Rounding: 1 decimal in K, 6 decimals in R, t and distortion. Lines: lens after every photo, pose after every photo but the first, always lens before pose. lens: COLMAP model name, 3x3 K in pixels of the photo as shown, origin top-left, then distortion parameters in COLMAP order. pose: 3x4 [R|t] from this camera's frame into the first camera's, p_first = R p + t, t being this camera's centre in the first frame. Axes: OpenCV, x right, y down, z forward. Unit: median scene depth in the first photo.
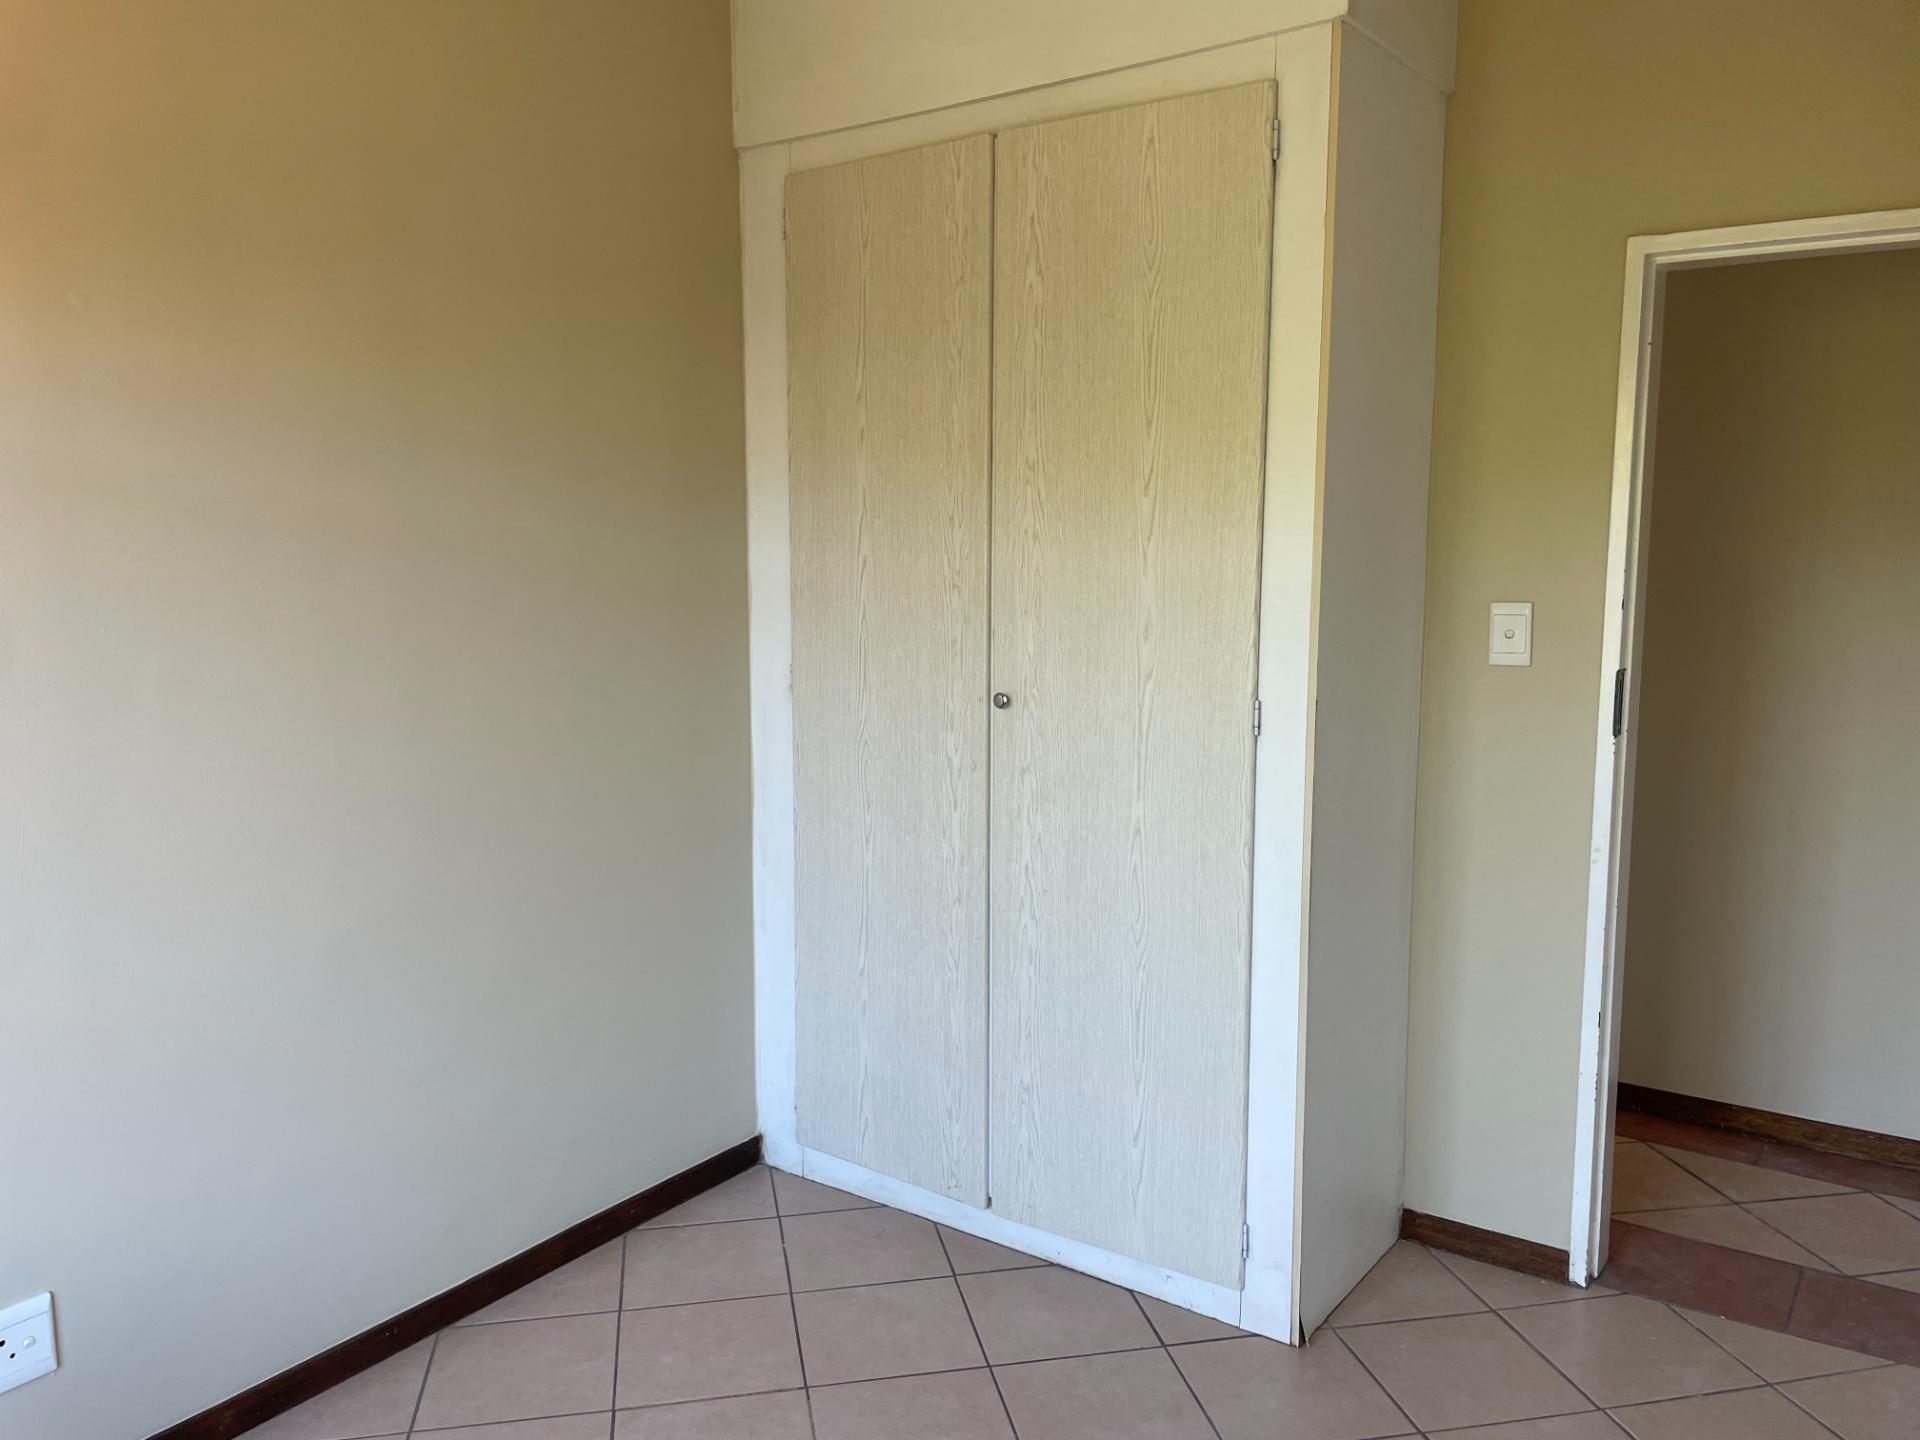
lens RADIAL K [[1435.3, 0, 953.3], [0, 1435.3, 721.0], [0, 0, 1]] dist [0.081446, -0.103532]
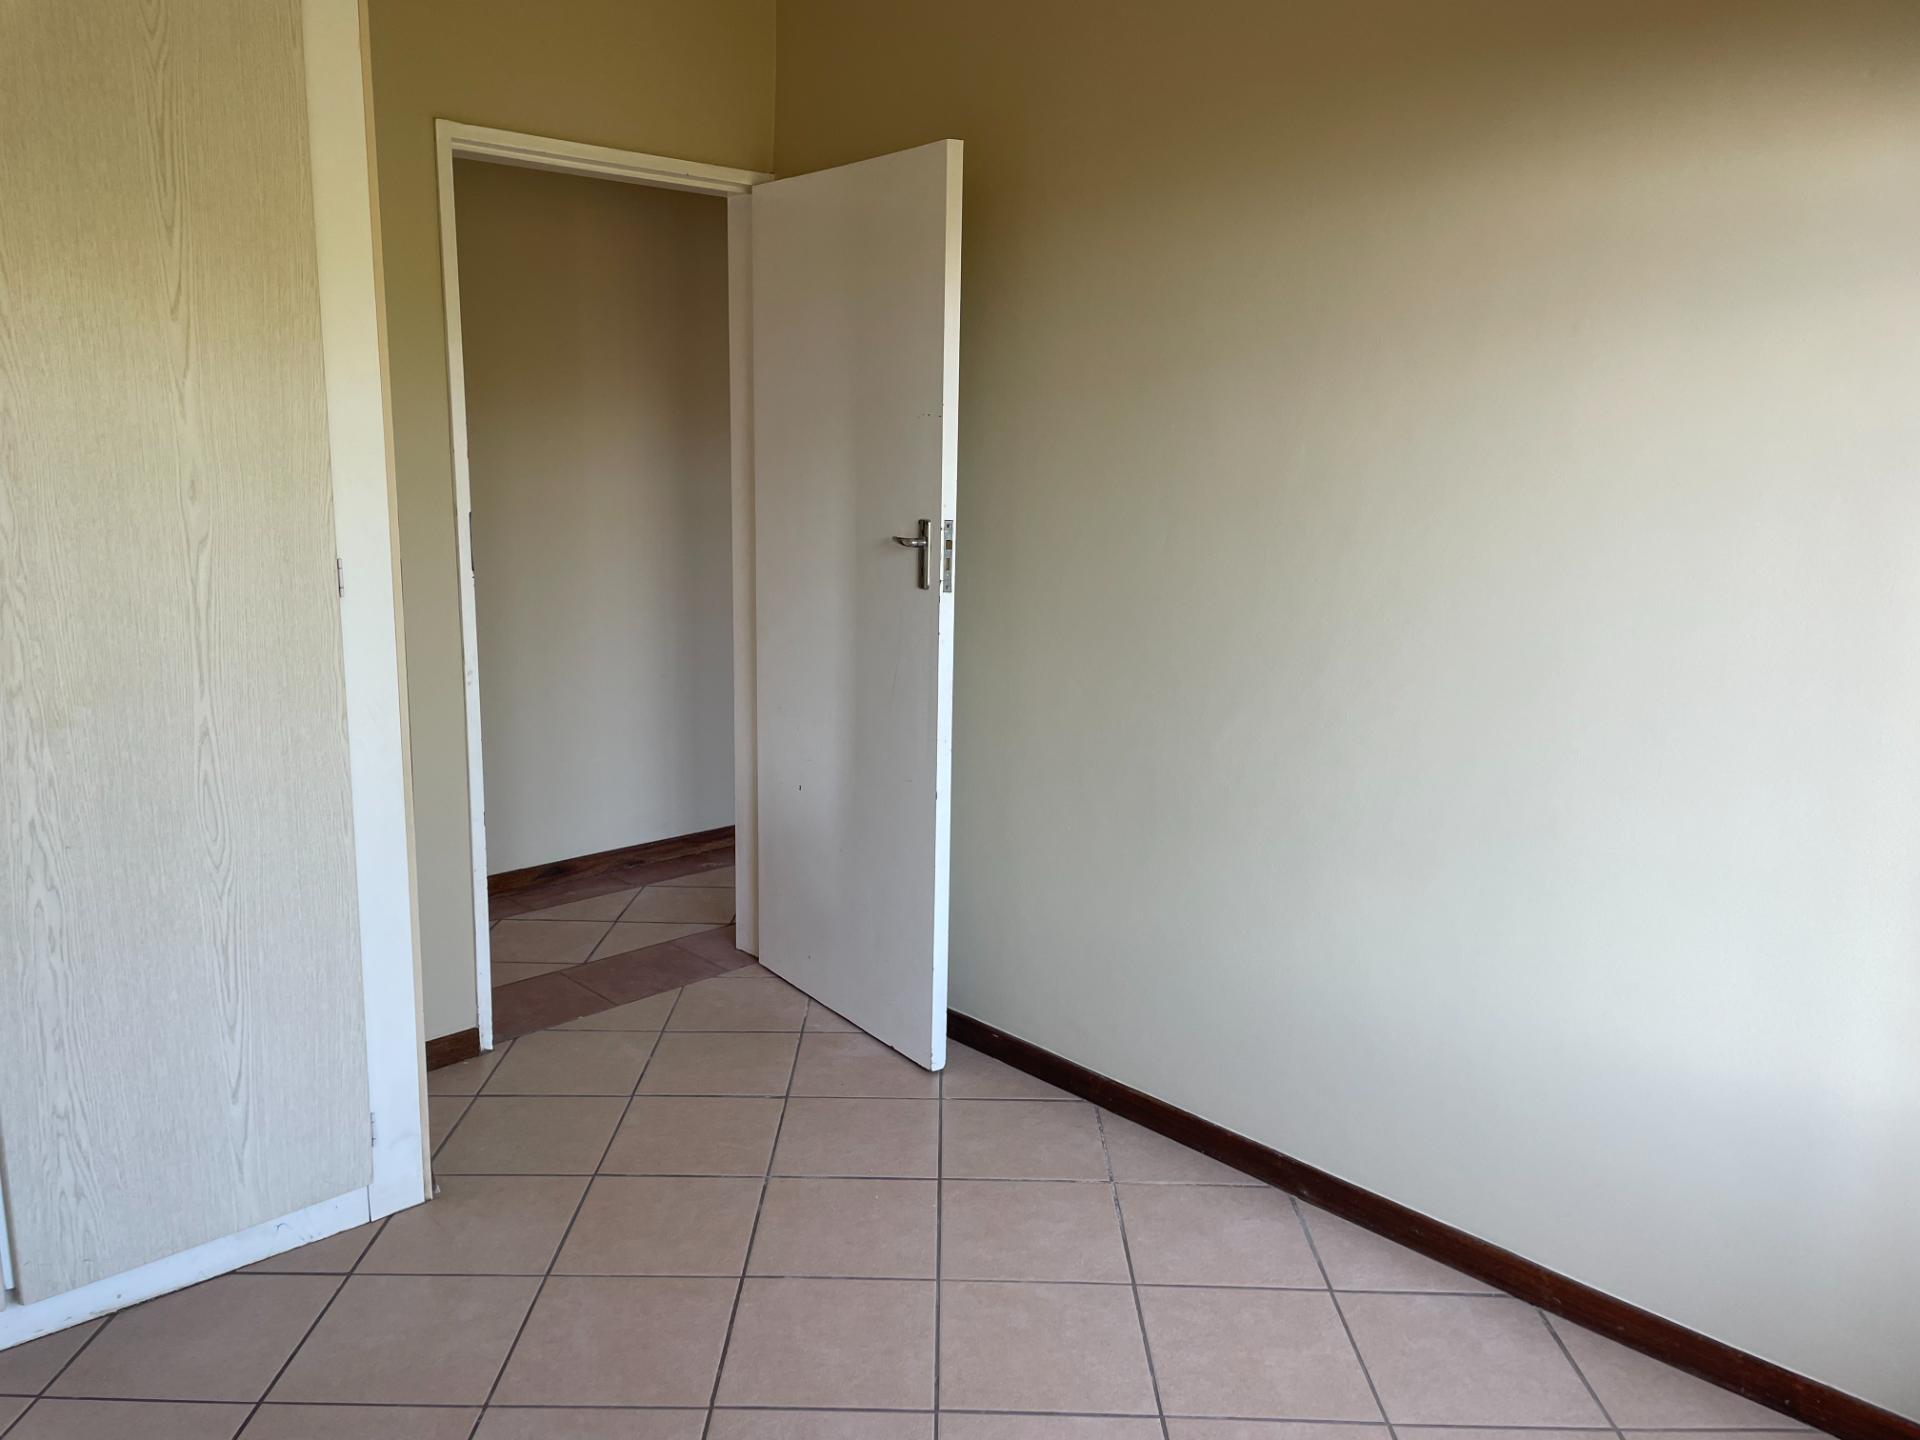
lens RADIAL K [[1435.3, 0, 958.1], [0, 1435.3, 714.6], [0, 0, 1]] dist [0.081446, -0.103532]
pose [[0.188220, -0.183467, 0.964838, -0.590919], [0.108276, 0.980285, 0.165282, -0.025539], [-0.976140, 0.073360, 0.204374, 0.401199]]
